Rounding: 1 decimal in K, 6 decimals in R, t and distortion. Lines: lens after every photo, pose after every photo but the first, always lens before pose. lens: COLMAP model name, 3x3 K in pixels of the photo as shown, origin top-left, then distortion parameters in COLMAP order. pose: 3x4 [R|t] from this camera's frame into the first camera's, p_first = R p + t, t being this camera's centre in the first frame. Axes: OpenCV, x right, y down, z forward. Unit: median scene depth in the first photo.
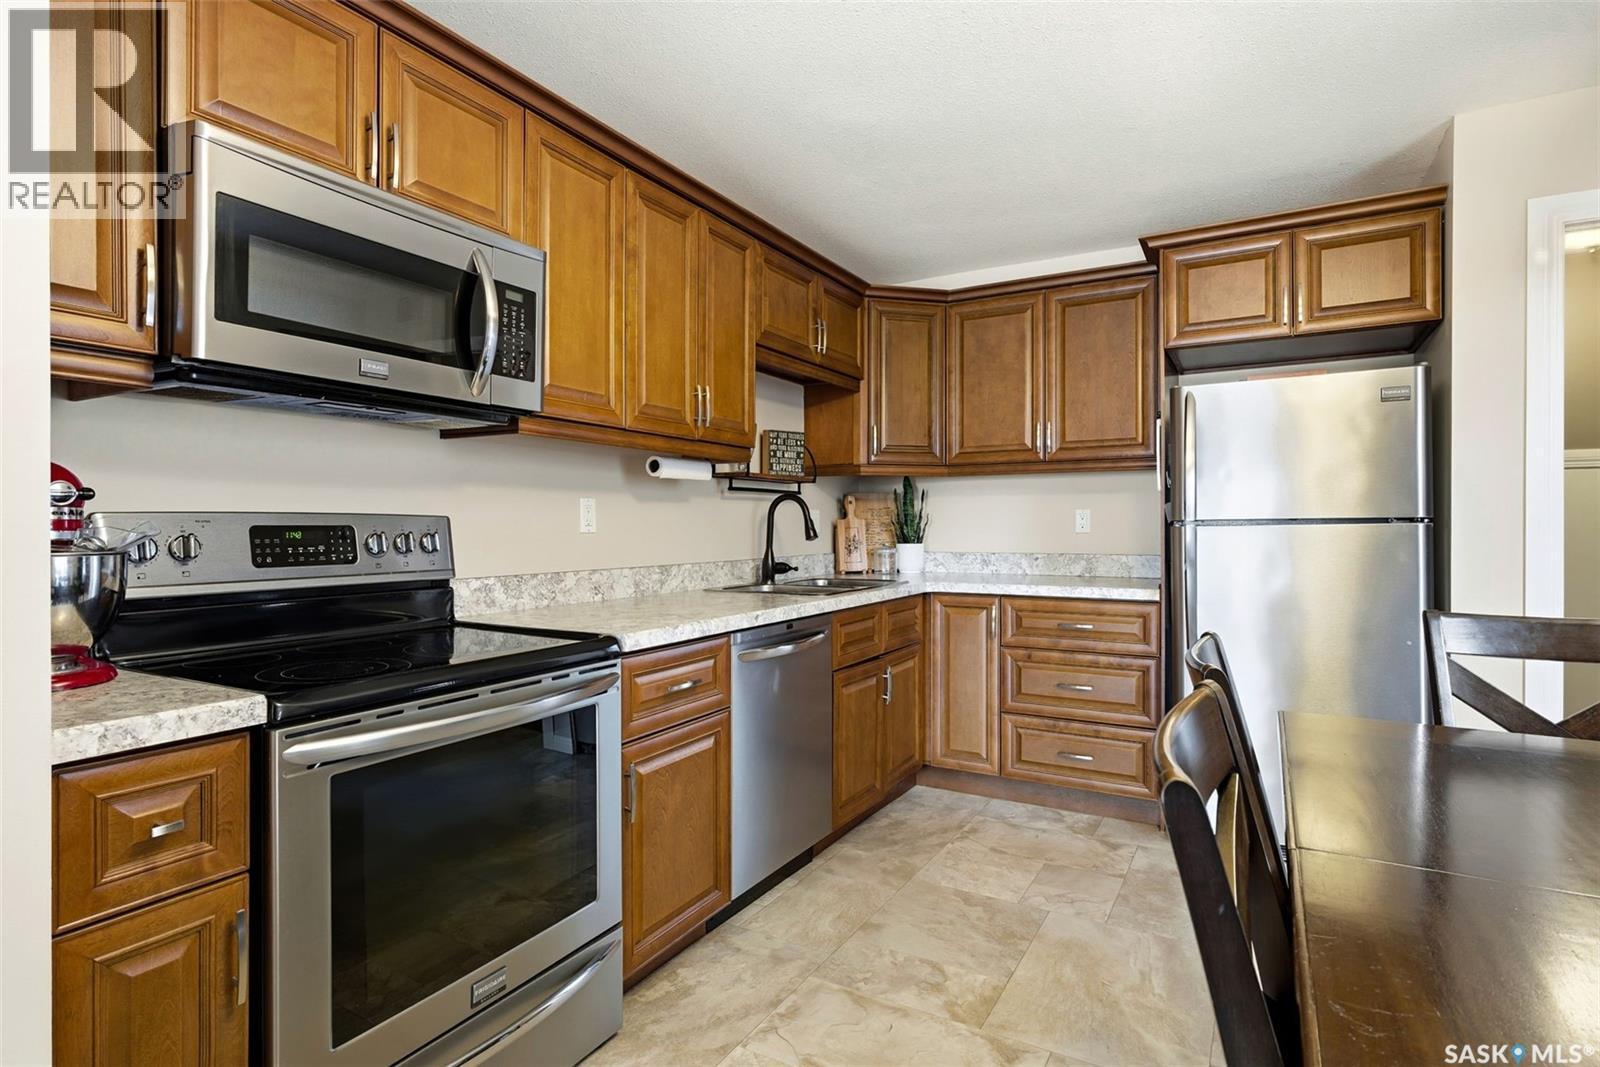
lens RADIAL K [[780.1, 0, 800.0], [0, 780.1, 533.5], [0, 0, 1]] dist [0.000778, -0.000393]
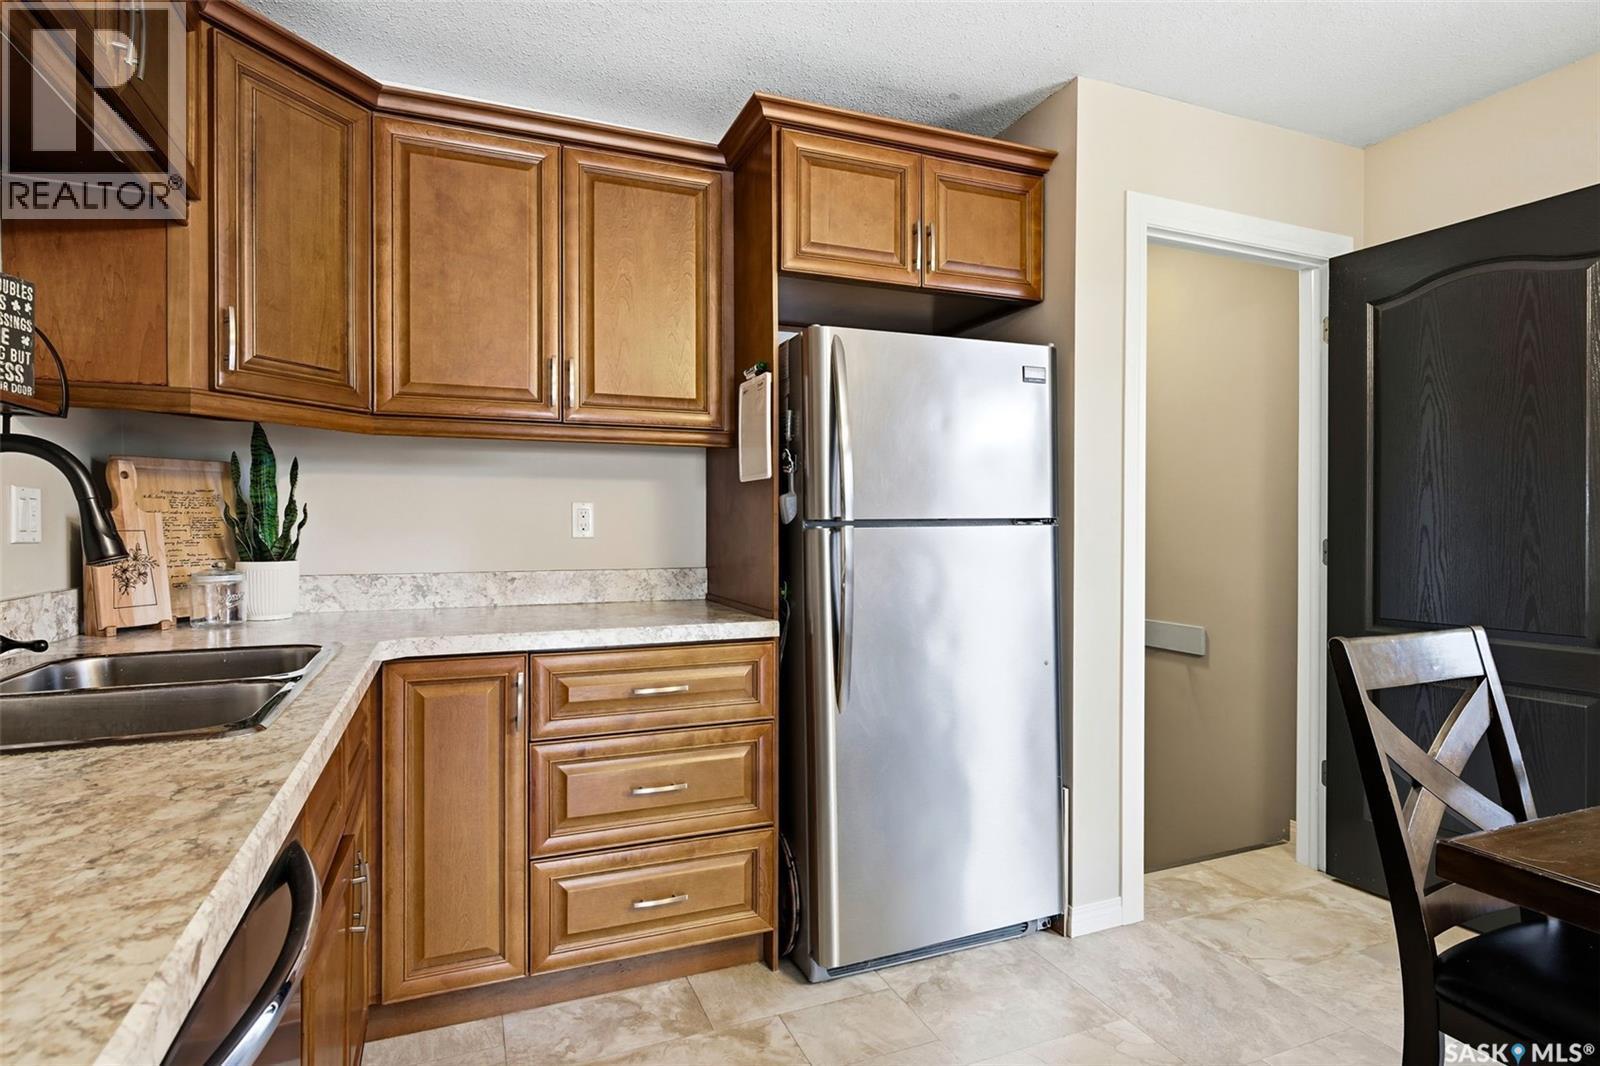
lens RADIAL K [[822.6, 0, 800.0], [0, 822.6, 533.0], [0, 0, 1]] dist [0.000718, 0.000192]
pose [[0.622445, -0.003763, 0.782655, -0.073357], [0.006666, 0.999978, -0.000493, -0.003538], [-0.782635, 0.005524, 0.622456, 0.431982]]
